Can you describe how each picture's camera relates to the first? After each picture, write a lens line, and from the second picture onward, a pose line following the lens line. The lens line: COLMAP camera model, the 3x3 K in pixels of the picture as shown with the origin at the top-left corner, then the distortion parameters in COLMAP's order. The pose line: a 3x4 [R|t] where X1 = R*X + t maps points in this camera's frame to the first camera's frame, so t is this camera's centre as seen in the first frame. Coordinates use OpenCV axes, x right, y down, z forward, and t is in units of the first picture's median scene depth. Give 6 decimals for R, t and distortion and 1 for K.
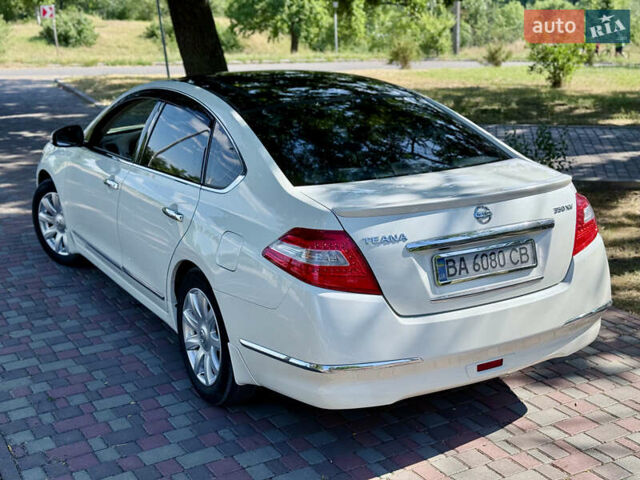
lens RADIAL K [[866.6, 0, 320.0], [0, 866.6, 240.0], [0, 0, 1]] dist [0.141202, -0.082759]
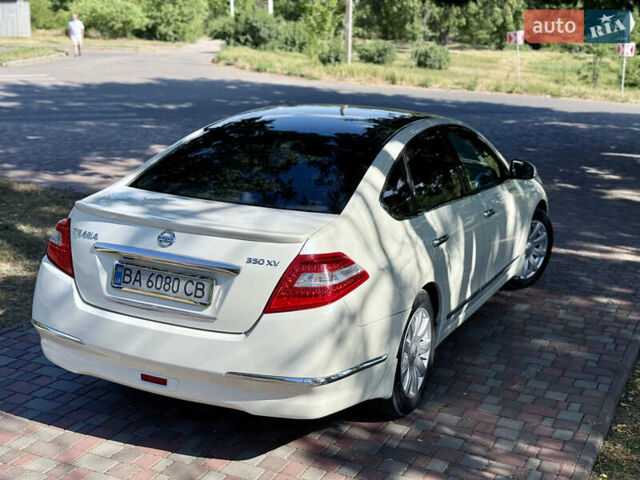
lens RADIAL K [[866.6, 0, 320.0], [0, 866.6, 240.0], [0, 0, 1]] dist [0.141202, -0.082759]
pose [[0.582894, 0.227949, -0.779919, 1.119896], [-0.260326, 0.961638, 0.086500, -0.168005], [0.769718, 0.152613, 0.619874, 0.472532]]
